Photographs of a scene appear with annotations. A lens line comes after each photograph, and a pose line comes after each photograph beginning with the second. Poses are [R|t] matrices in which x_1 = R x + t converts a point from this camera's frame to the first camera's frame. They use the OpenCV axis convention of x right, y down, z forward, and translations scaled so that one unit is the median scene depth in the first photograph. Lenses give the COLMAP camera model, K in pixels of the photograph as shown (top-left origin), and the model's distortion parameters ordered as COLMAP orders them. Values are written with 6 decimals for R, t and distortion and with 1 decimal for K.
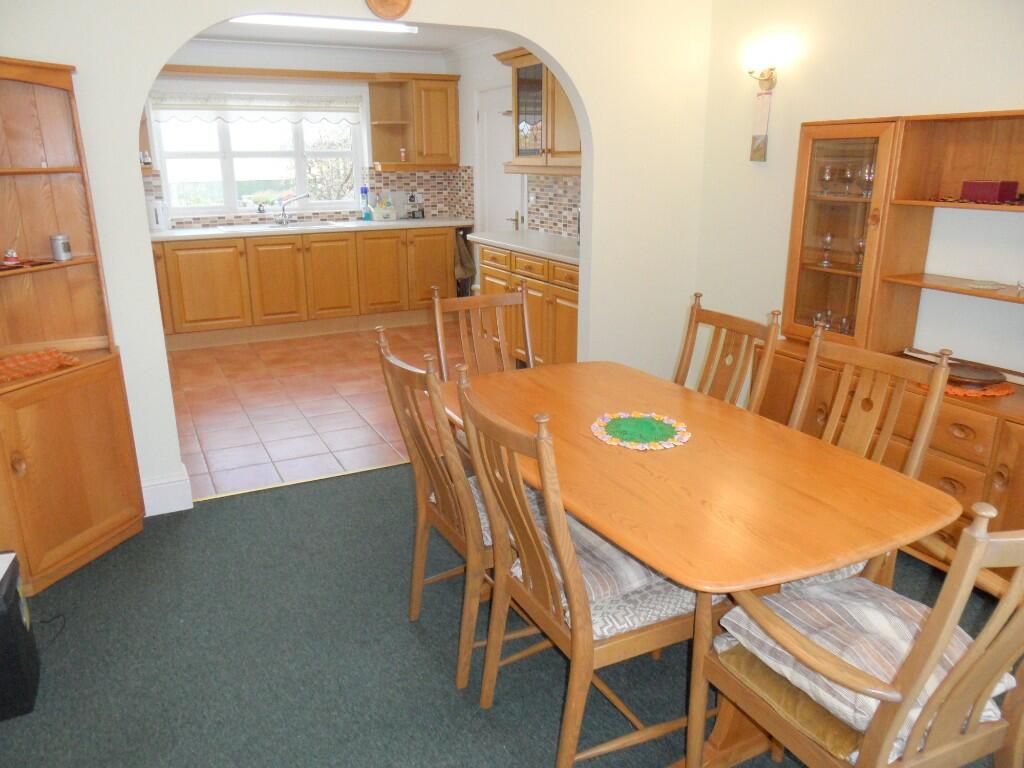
lens RADIAL K [[760.7, 0, 507.0], [0, 760.7, 385.9], [0, 0, 1]] dist [-0.025852, 0.029699]
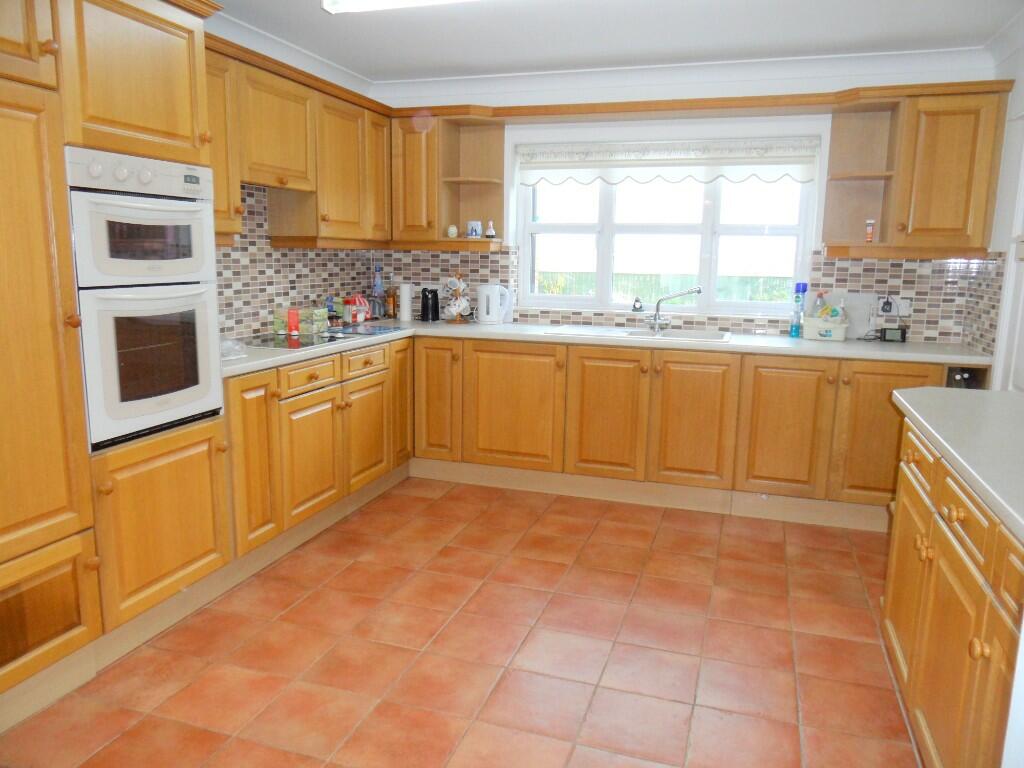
lens RADIAL K [[760.7, 0, 507.0], [0, 760.7, 385.9], [0, 0, 1]] dist [-0.025852, 0.029699]
pose [[0.705216, 0.138996, -0.695234, 0.083575], [-0.225092, 0.973756, -0.033644, -0.114331], [0.672313, 0.180218, 0.717995, 0.445098]]
